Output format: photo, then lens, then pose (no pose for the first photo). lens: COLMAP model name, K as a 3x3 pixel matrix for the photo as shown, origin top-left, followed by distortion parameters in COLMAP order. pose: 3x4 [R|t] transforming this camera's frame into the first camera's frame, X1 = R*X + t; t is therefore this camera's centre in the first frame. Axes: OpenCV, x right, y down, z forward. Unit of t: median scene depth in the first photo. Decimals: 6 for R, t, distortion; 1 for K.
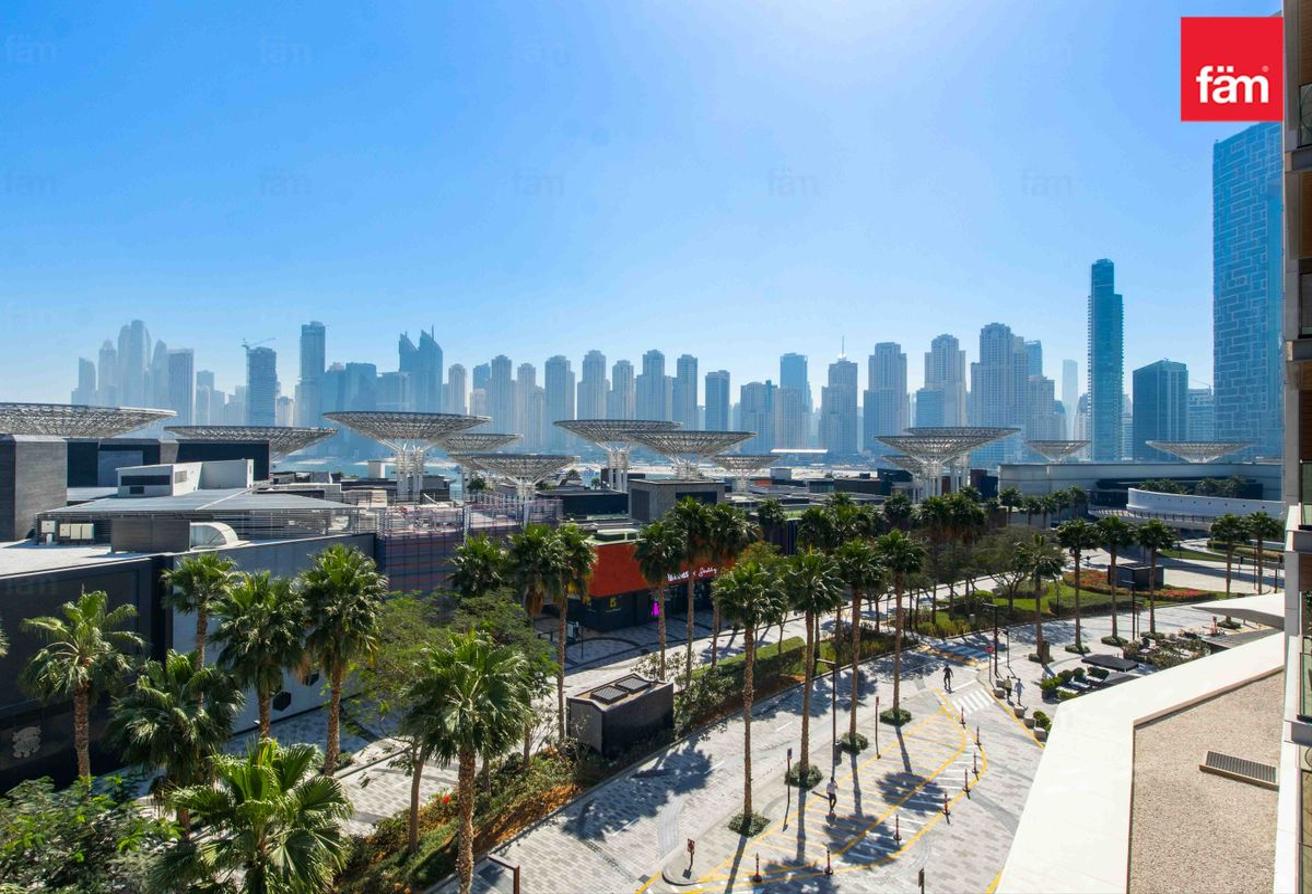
lens RADIAL K [[660.4, 0, 652.3], [0, 660.4, 446.1], [0, 0, 1]] dist [-0.005411, -0.001848]
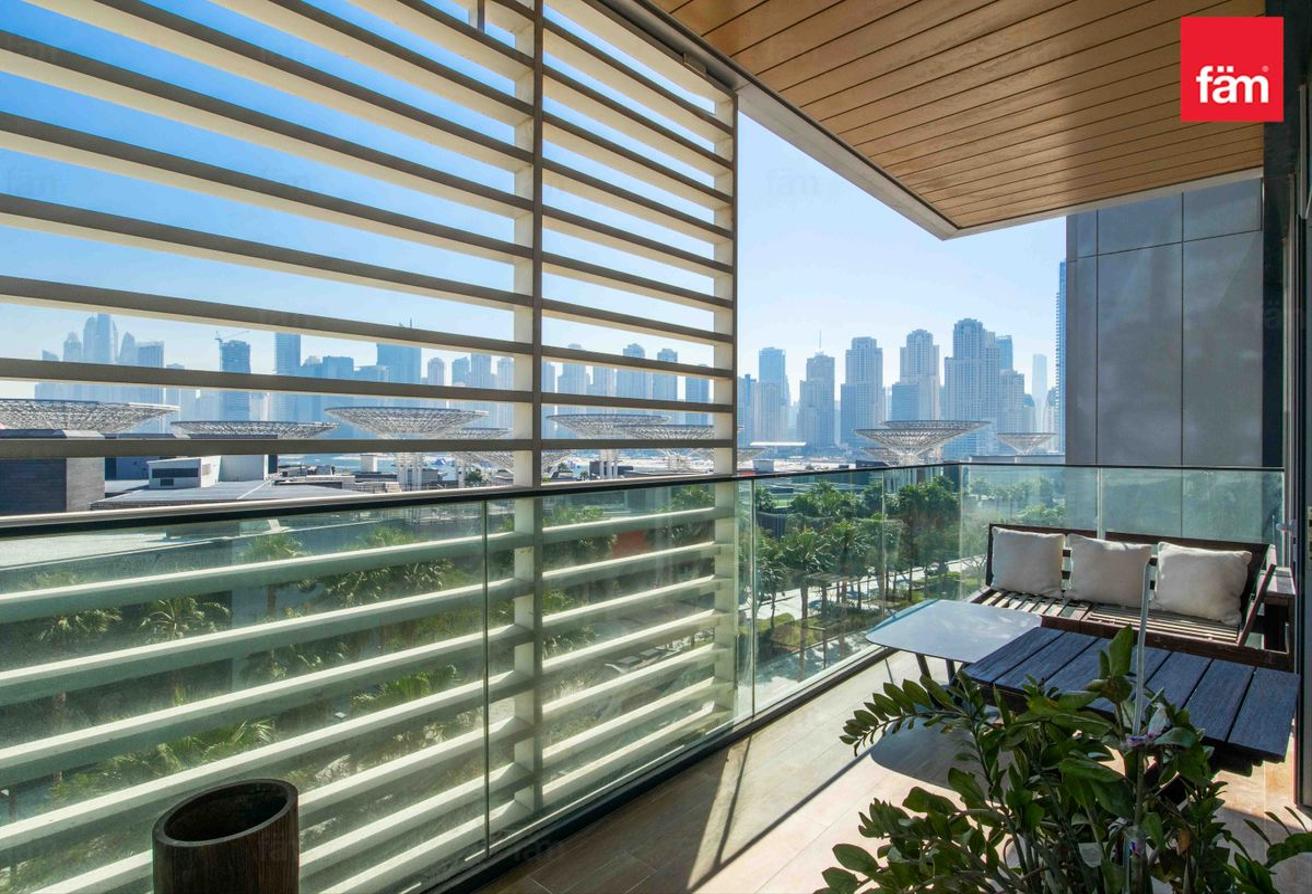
lens RADIAL K [[660.4, 0, 655.8], [0, 660.4, 440.6], [0, 0, 1]] dist [-0.005411, -0.001848]
pose [[0.999302, -0.003119, 0.037229, -0.037508], [0.003061, 0.999994, 0.001627, 0.000623], [-0.037234, -0.001512, 0.999305, -0.082428]]
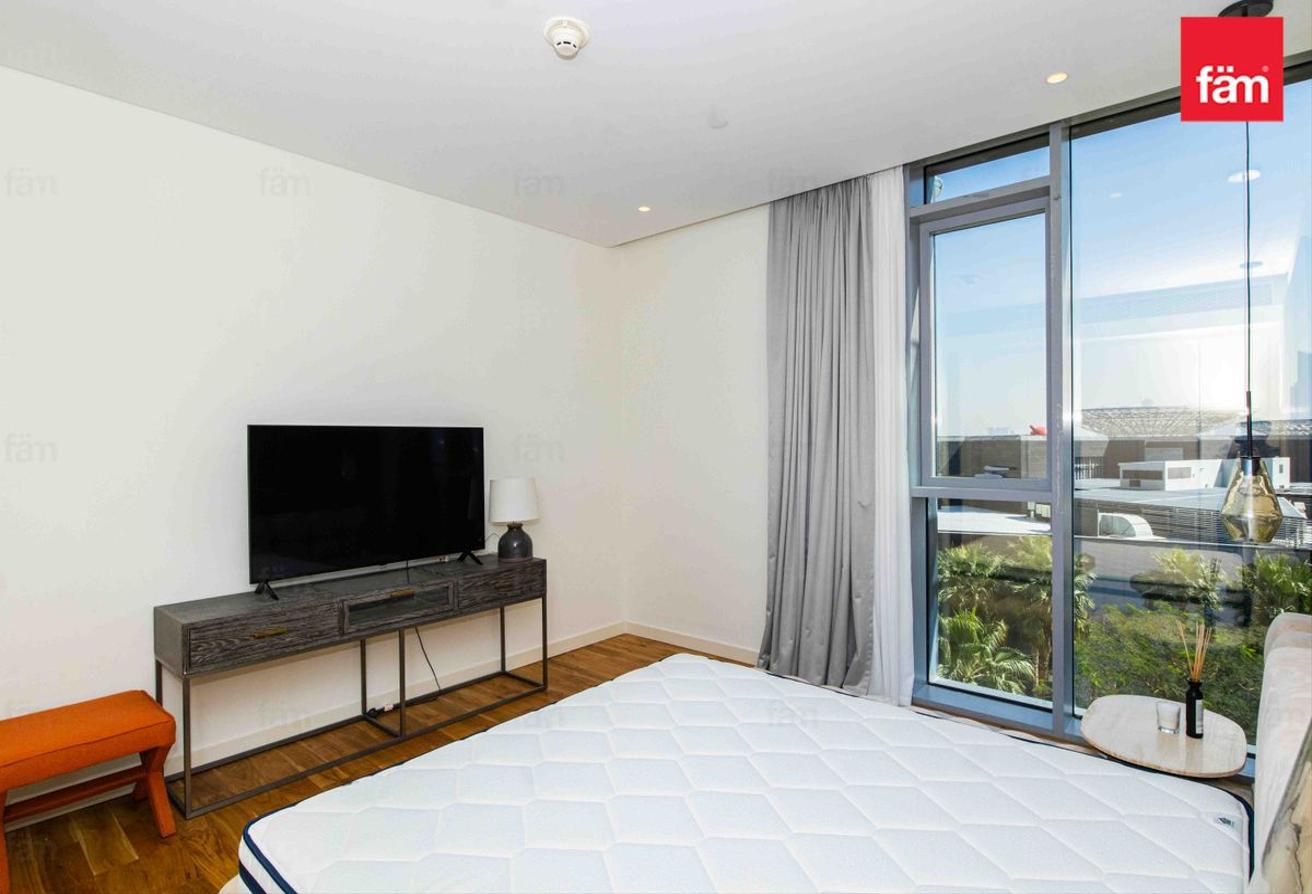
lens RADIAL K [[660.4, 0, 654.5], [0, 660.4, 441.8], [0, 0, 1]] dist [-0.005411, -0.001848]
pose [[0.066278, -0.008372, -0.997766, 0.257749], [0.006923, 0.999945, -0.007931, 0.000388], [0.997777, -0.006382, 0.066332, 0.120638]]
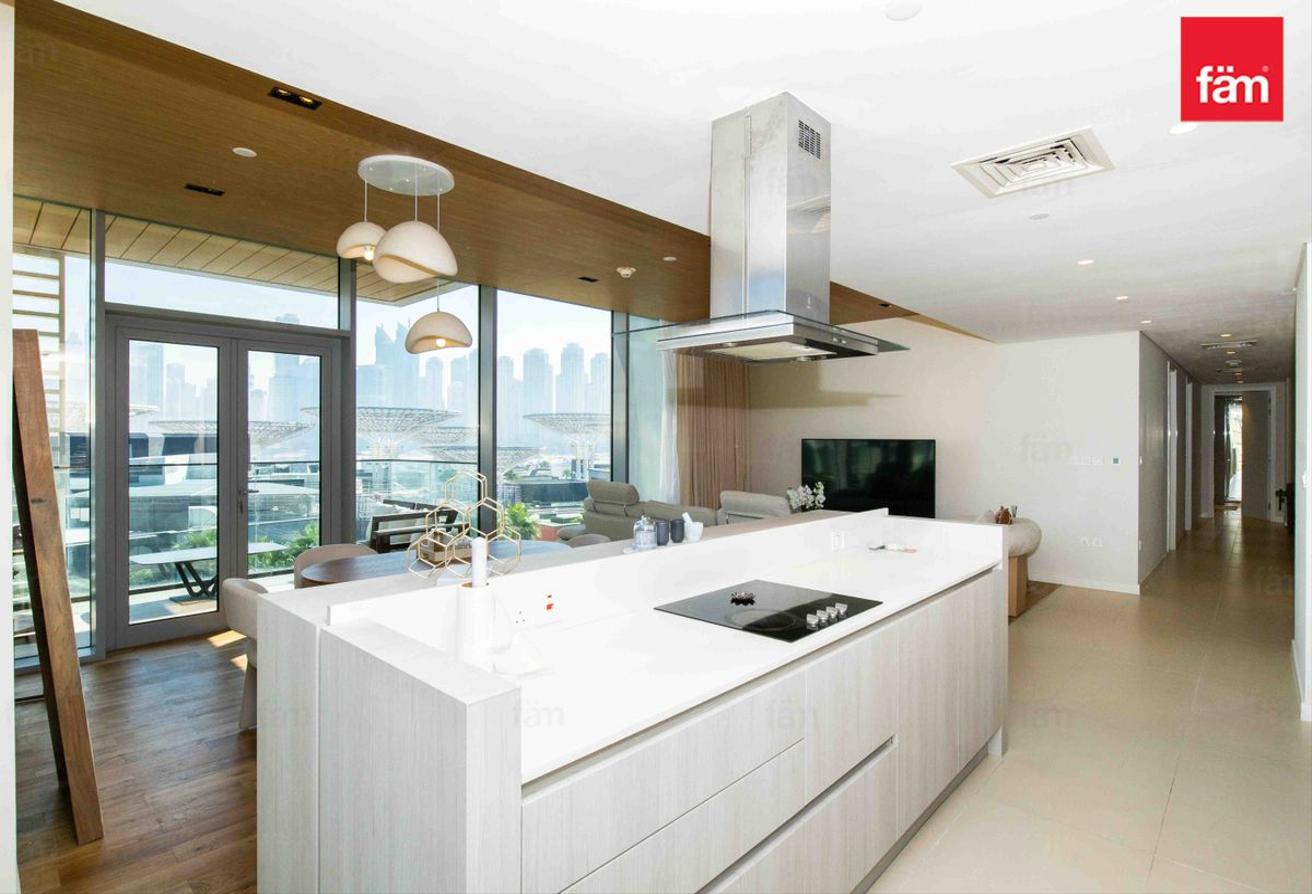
lens RADIAL K [[660.4, 0, 654.6], [0, 660.4, 442.8], [0, 0, 1]] dist [-0.005411, -0.001848]
pose [[0.999458, -0.004316, 0.032650, 0.054654], [0.004080, 0.999965, 0.007275, 0.000630], [-0.032680, -0.007137, 0.999440, -0.126185]]
